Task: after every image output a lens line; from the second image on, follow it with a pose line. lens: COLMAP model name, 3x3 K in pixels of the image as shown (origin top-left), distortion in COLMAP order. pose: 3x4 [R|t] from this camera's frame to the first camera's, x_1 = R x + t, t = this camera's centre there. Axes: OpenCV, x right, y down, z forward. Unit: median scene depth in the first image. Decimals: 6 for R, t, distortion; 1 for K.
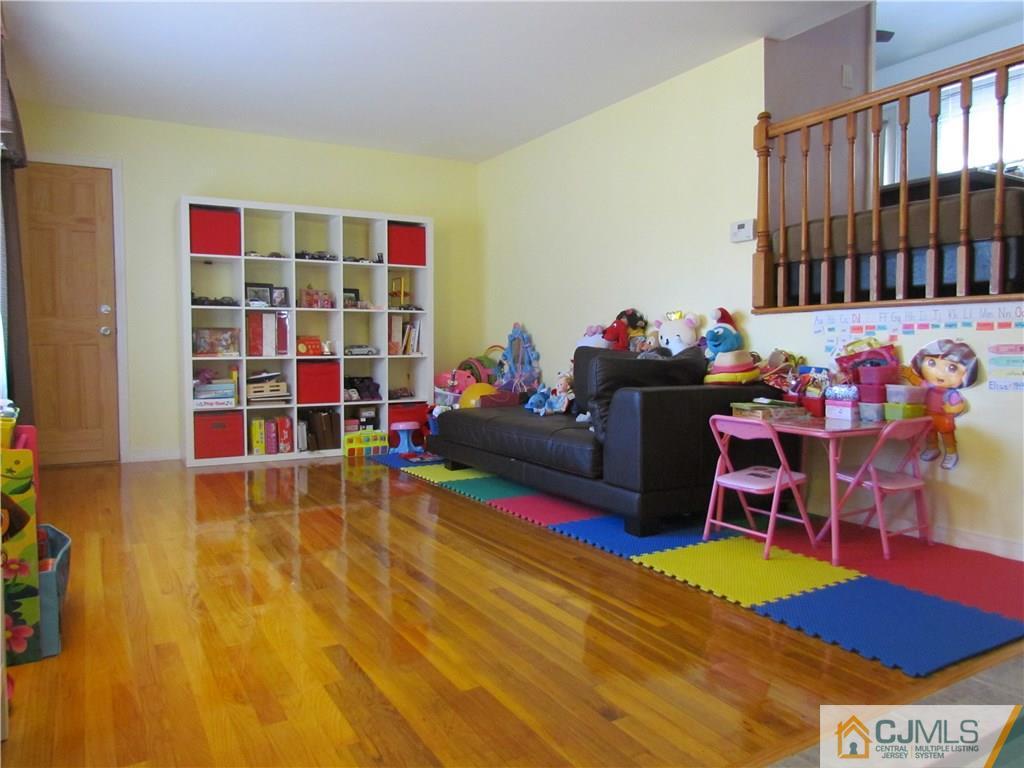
lens RADIAL K [[726.0, 0, 507.9], [0, 726.0, 384.9], [0, 0, 1]] dist [-0.036363, 0.004586]
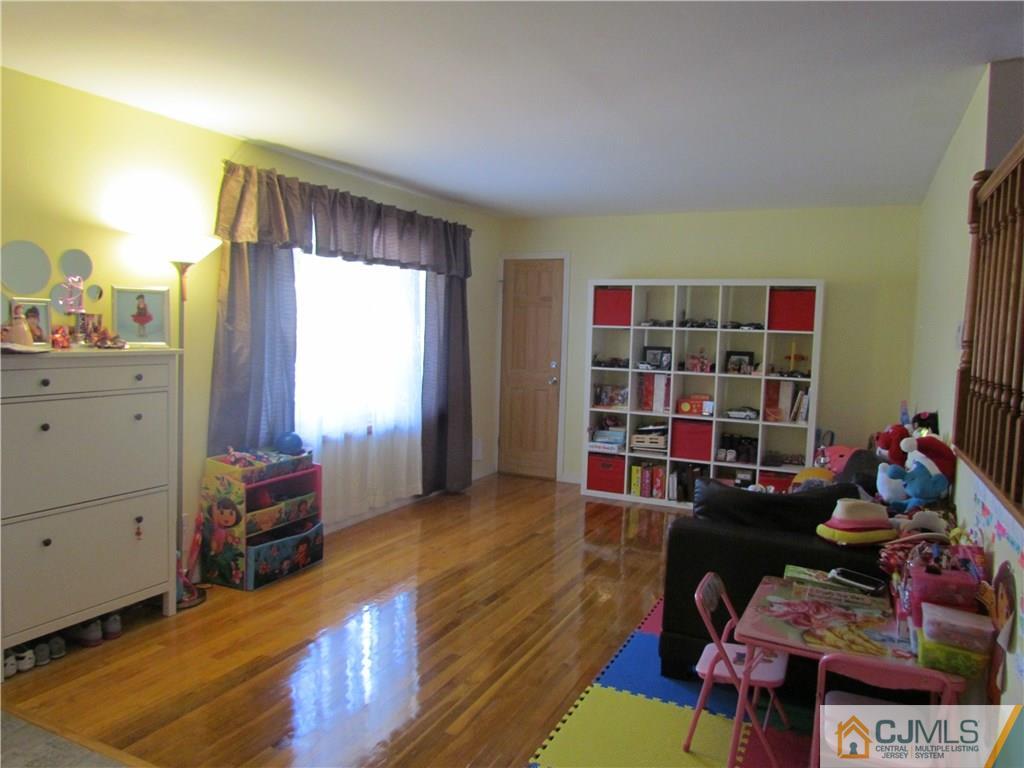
lens RADIAL K [[724.1, 0, 519.3], [0, 724.1, 380.1], [0, 0, 1]] dist [-0.048731, -0.001609]
pose [[0.572735, 0.076620, -0.816152, 0.487522], [-0.080915, 0.996044, 0.036726, -0.117198], [0.815737, 0.045004, 0.576669, 0.168311]]
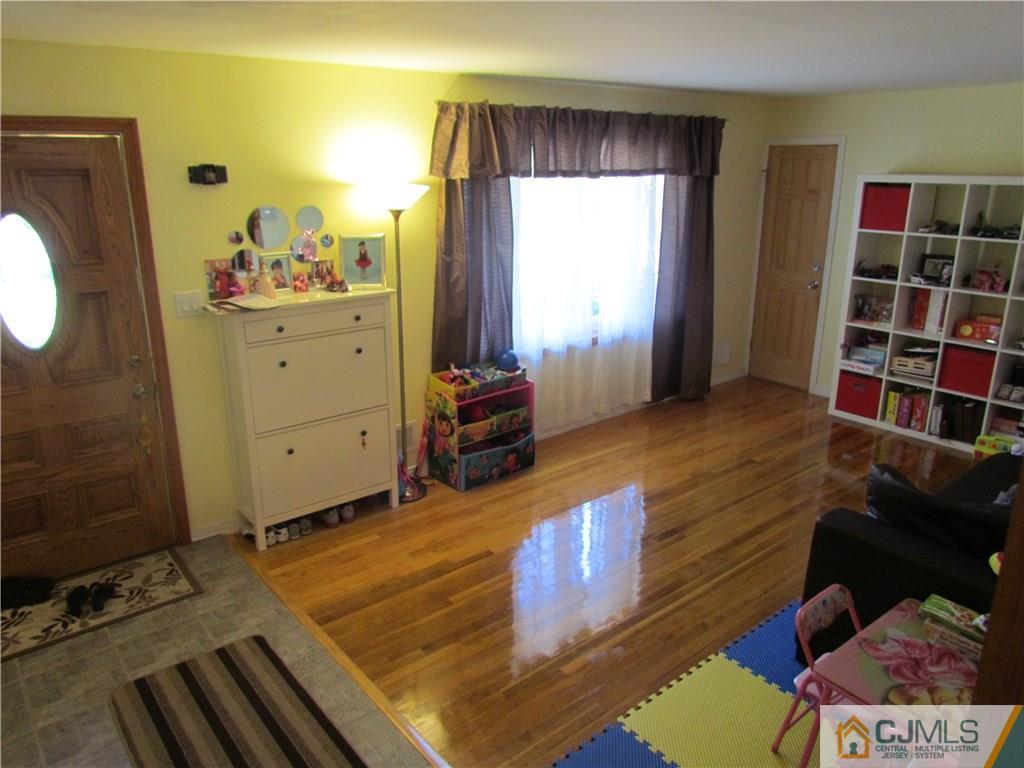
lens RADIAL K [[726.0, 0, 507.9], [0, 726.0, 384.9], [0, 0, 1]] dist [-0.036363, 0.004586]
pose [[0.159986, 0.288807, -0.943925, 0.535579], [-0.057537, 0.957345, 0.283161, -0.221143], [0.985441, 0.009009, 0.169779, 0.280076]]
